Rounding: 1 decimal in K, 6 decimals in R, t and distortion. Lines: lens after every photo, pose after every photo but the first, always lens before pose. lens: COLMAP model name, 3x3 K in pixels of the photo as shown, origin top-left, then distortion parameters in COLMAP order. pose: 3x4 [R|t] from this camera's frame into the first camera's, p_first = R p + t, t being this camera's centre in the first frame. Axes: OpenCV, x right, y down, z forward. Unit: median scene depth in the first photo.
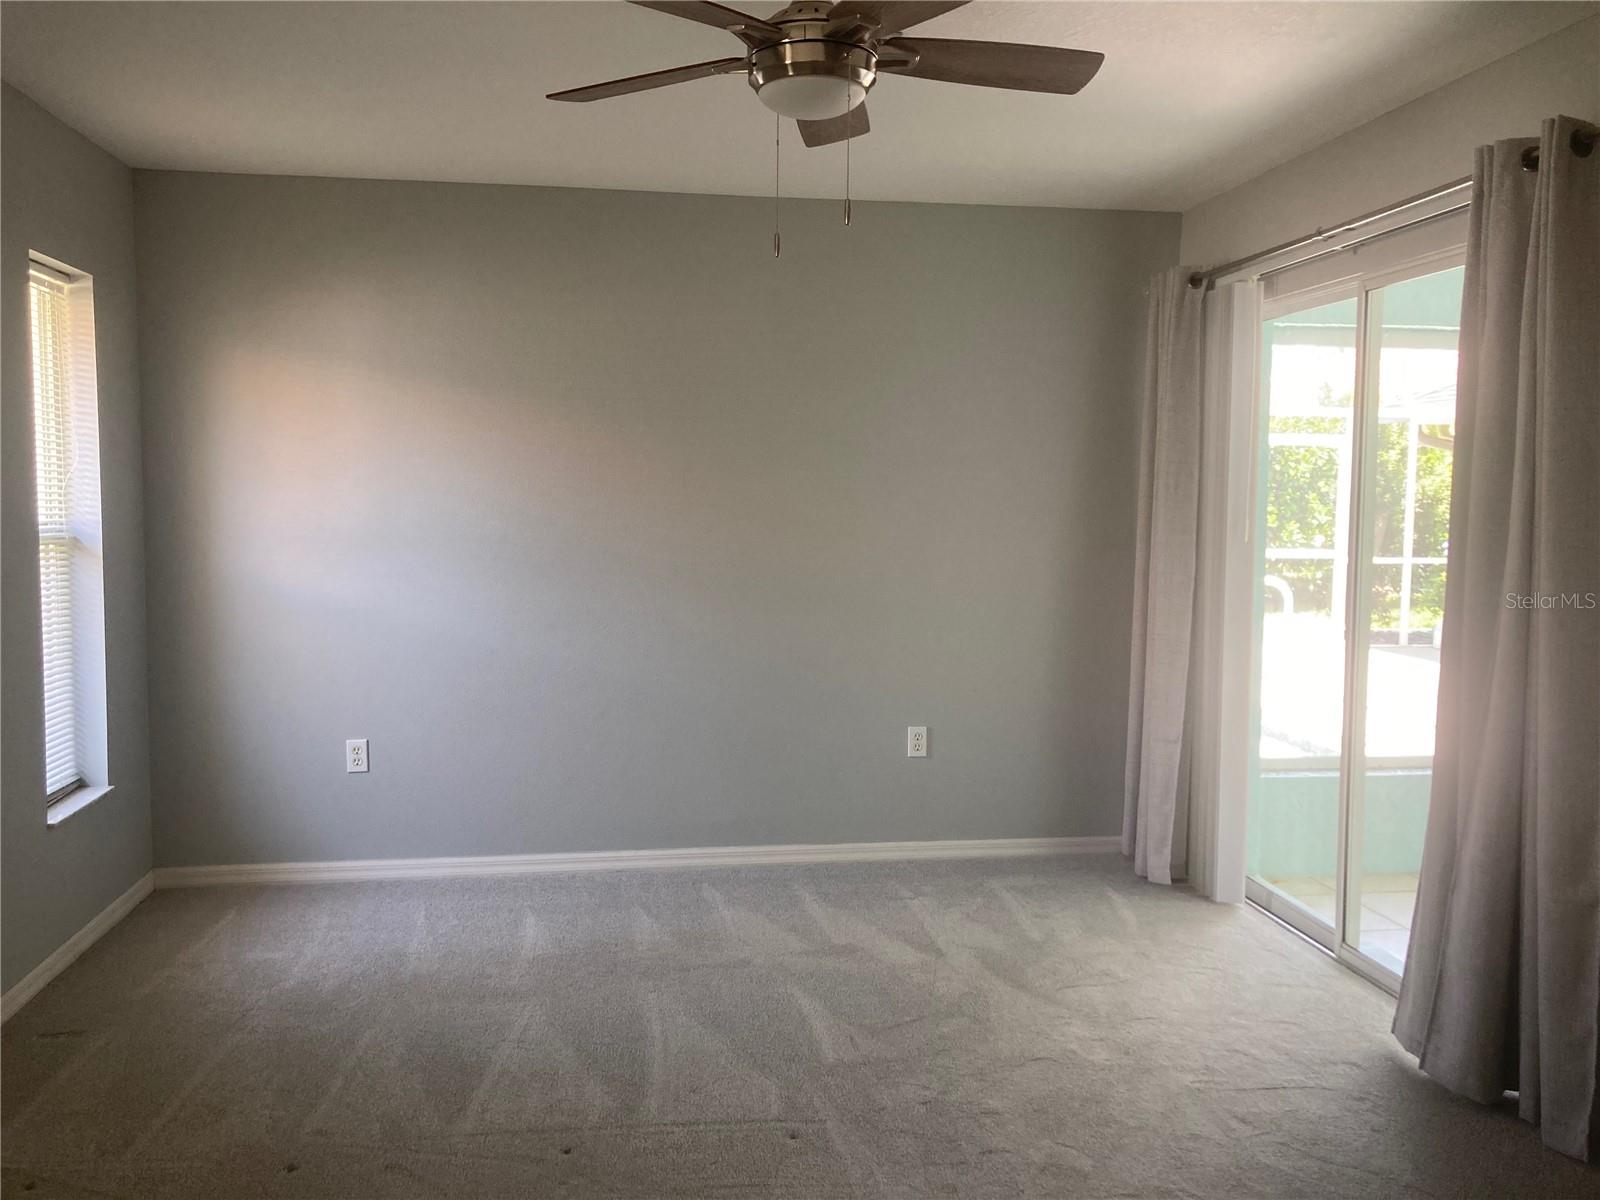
lens RADIAL K [[1329.2, 0, 800.0], [0, 1329.2, 600.0], [0, 0, 1]] dist [0.053396, -0.007827]
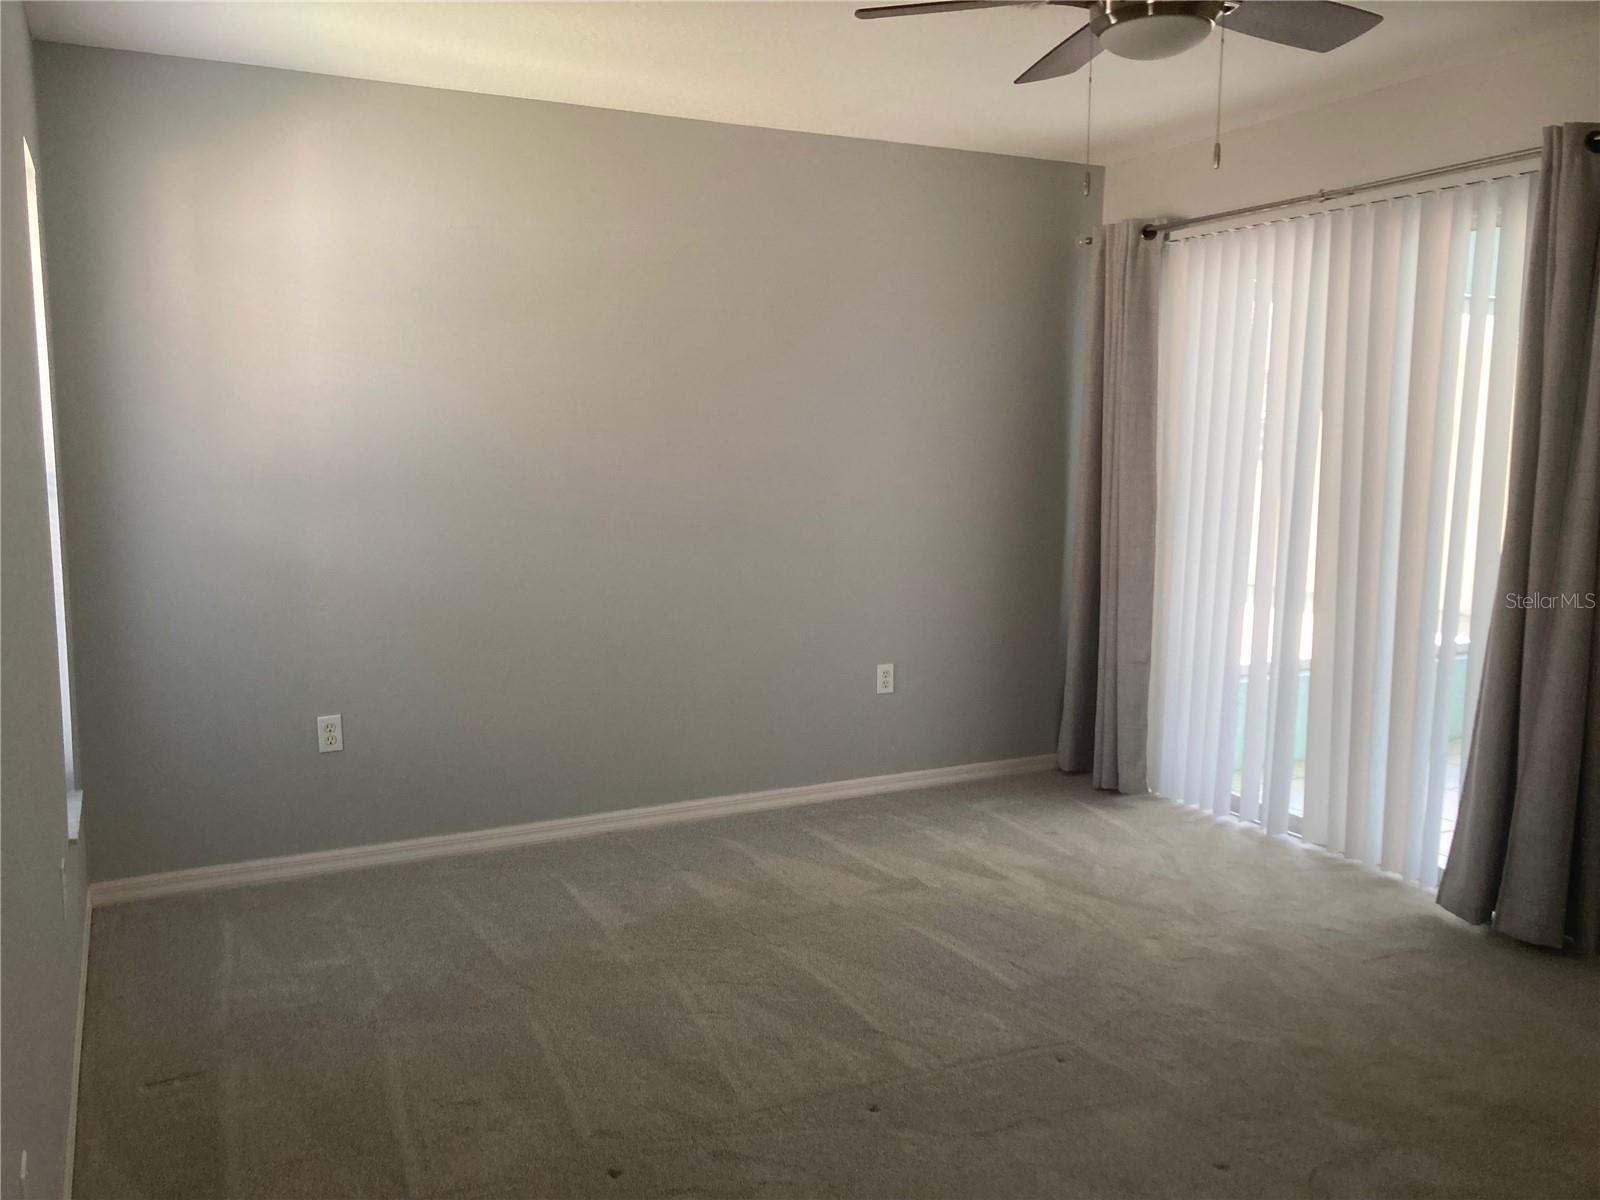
lens RADIAL K [[1329.2, 0, 800.0], [0, 1329.2, 600.0], [0, 0, 1]] dist [0.053396, -0.007827]
pose [[0.949327, -0.045256, 0.311016, -0.345687], [0.031158, 0.998255, 0.050152, -0.008472], [-0.312743, -0.037919, 0.949081, 0.065400]]
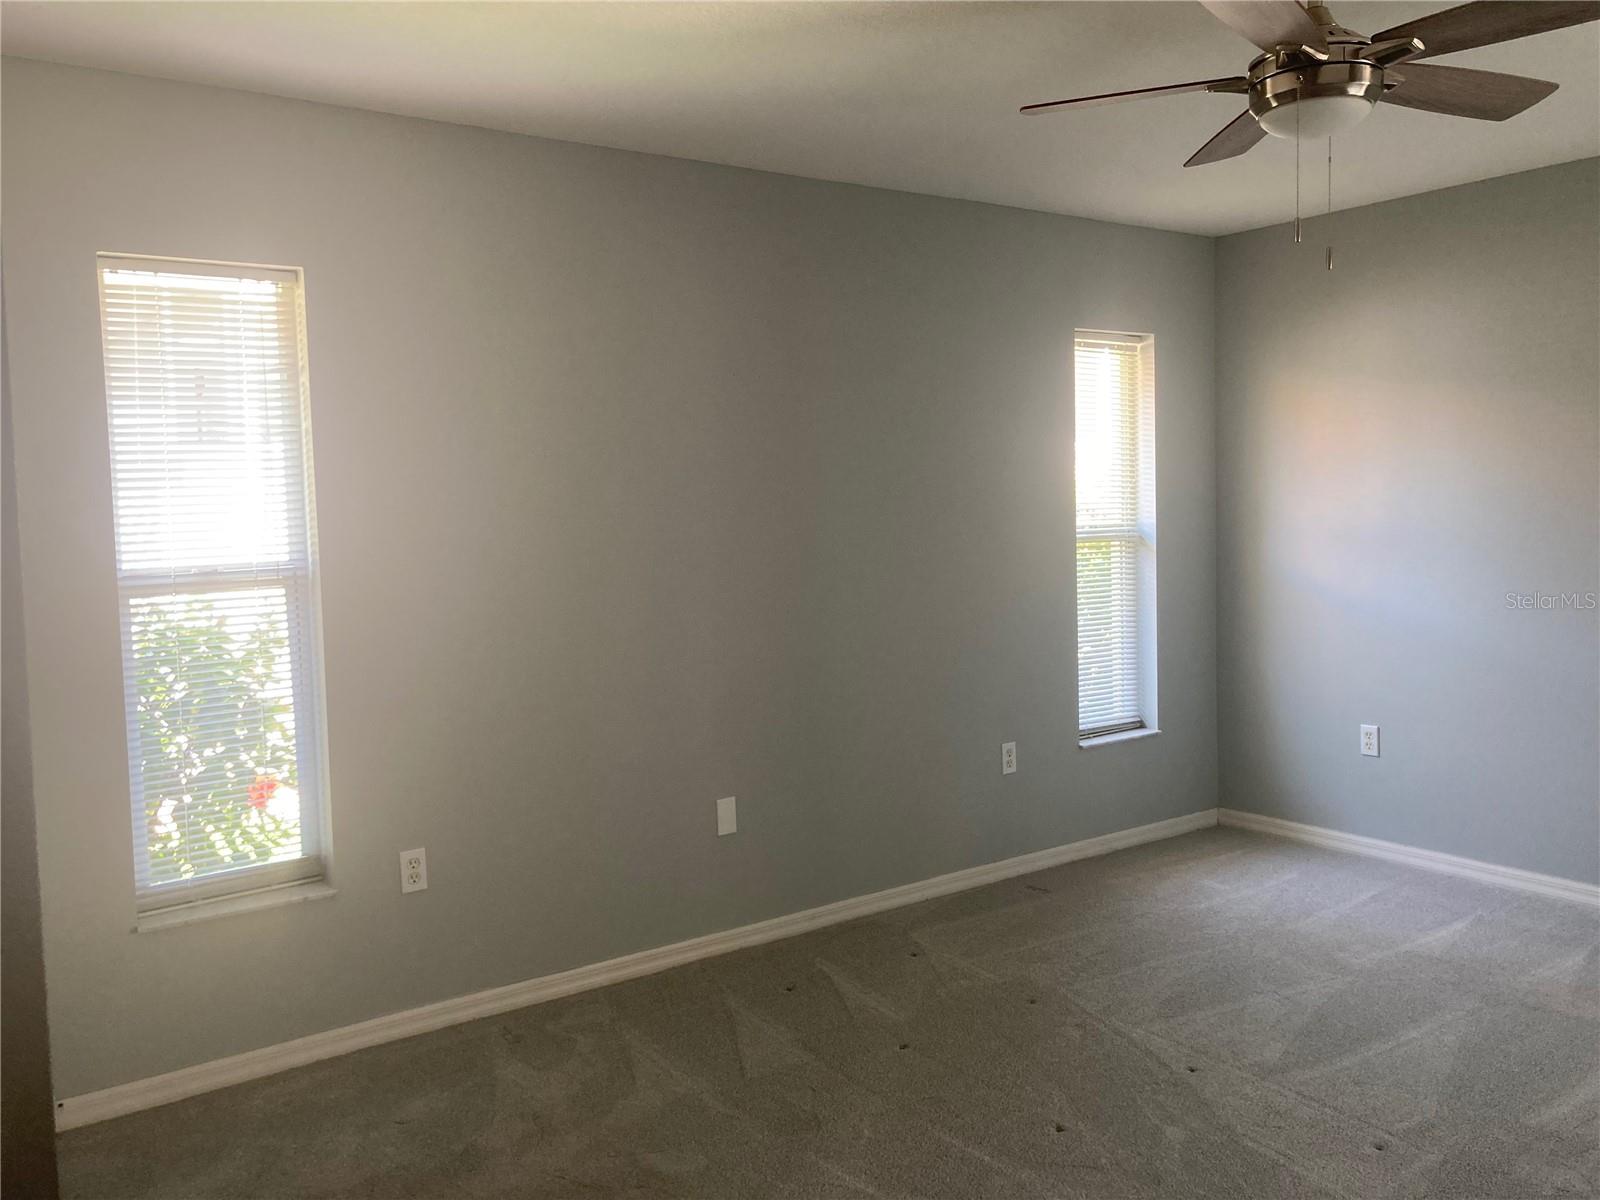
lens RADIAL K [[1329.2, 0, 800.0], [0, 1329.2, 600.0], [0, 0, 1]] dist [0.053396, -0.007827]
pose [[0.468779, 0.048570, -0.881979, 0.447811], [-0.046061, 0.998473, 0.030503, -0.008449], [0.882114, 0.026326, 0.470300, 0.099714]]
